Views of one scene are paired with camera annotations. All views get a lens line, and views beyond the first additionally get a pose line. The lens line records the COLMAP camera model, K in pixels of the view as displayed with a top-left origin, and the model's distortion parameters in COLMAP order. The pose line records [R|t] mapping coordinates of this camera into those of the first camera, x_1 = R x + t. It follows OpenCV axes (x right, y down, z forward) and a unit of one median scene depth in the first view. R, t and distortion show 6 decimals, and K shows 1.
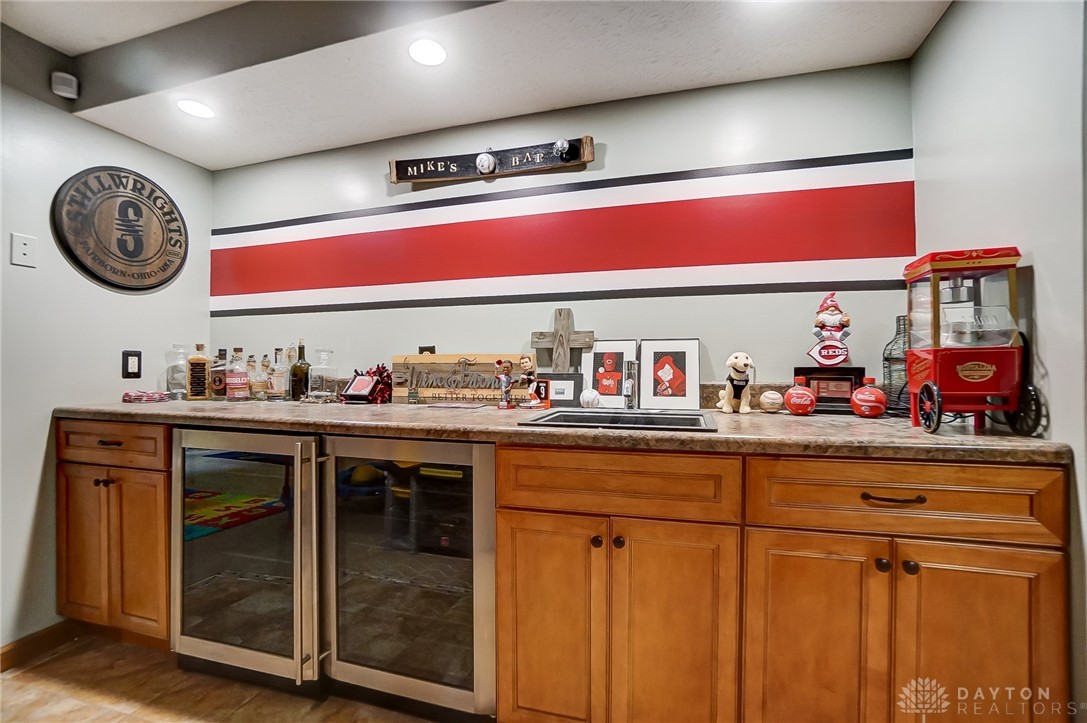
lens RADIAL K [[478.6, 0, 538.2], [0, 478.6, 364.9], [0, 0, 1]] dist [-0.046123, 0.009761]
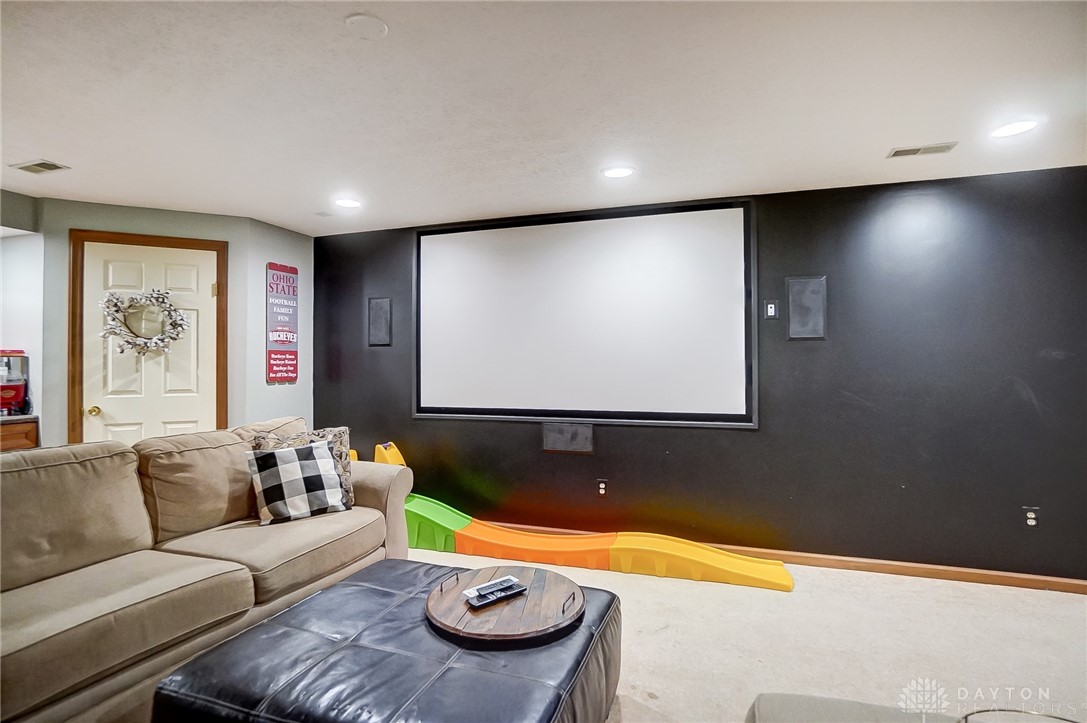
lens RADIAL K [[552.4, 0, 535.5], [0, 552.4, 361.6], [0, 0, 1]] dist [-0.005516, -0.001031]
pose [[0.052165, 0.007419, 0.998611, -1.350505], [-0.000668, 0.999972, -0.007394, -0.096140], [-0.998638, -0.000281, 0.052168, -1.444877]]
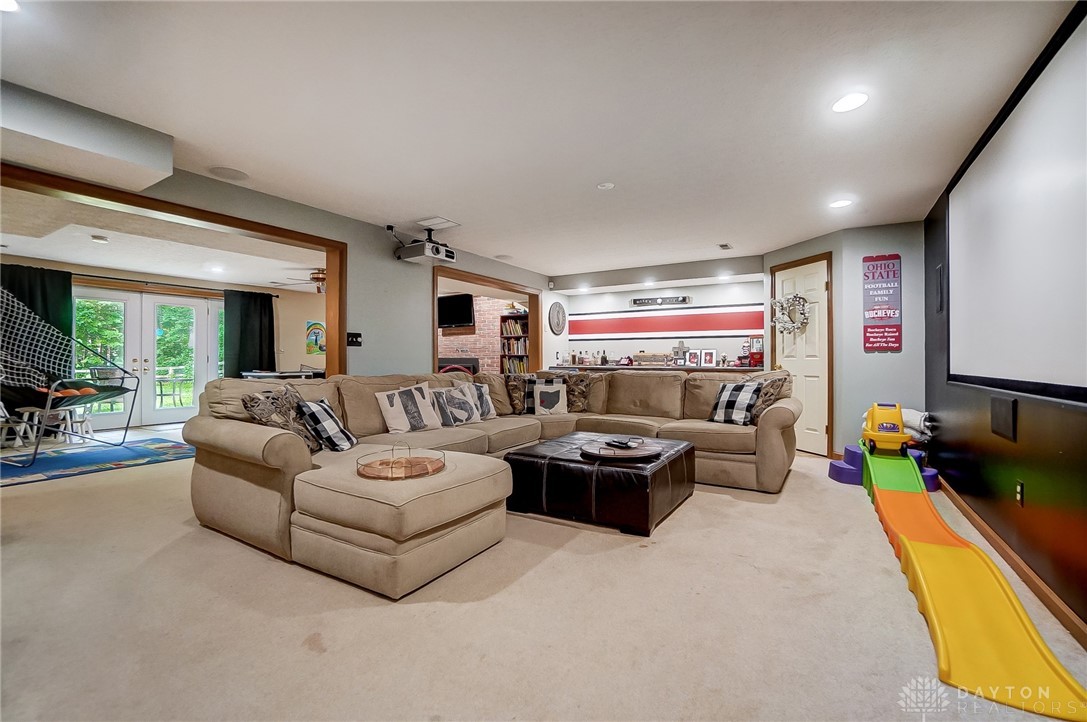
lens RADIAL K [[478.6, 0, 542.1], [0, 478.6, 358.9], [0, 0, 1]] dist [-0.046123, 0.009761]
pose [[0.969837, 0.001826, -0.243746, -0.102657], [-0.001649, 0.999998, 0.000934, 0.025160], [0.243747, -0.000504, 0.969839, -3.157439]]
